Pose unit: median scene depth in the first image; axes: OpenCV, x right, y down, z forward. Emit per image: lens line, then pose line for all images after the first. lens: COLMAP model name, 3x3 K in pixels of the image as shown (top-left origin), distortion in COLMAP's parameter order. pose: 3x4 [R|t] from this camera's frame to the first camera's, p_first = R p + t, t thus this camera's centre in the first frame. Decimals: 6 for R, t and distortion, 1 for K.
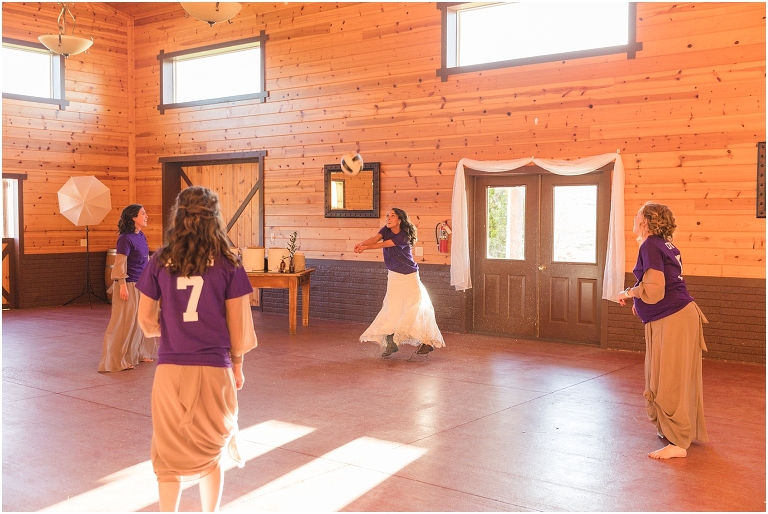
lens RADIAL K [[898.0, 0, 384.0], [0, 898.0, 257.0], [0, 0, 1]] dist [0.015359, 0.019858]
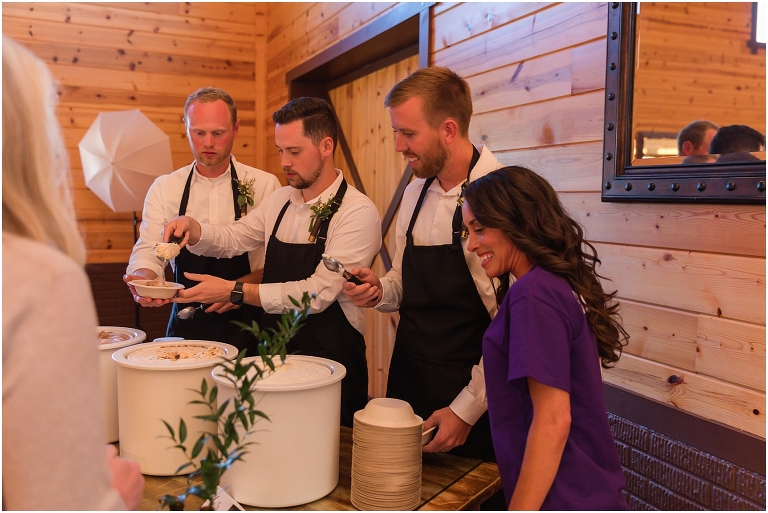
lens RADIAL K [[713.7, 0, 384.0], [0, 713.7, 256.5], [0, 0, 1]] dist [0.003668, 0.004665]
pose [[0.894356, 0.046043, -0.444980, -0.029055], [-0.031302, 0.998692, 0.040424, -0.030369], [0.446259, -0.022225, 0.894628, 0.698667]]
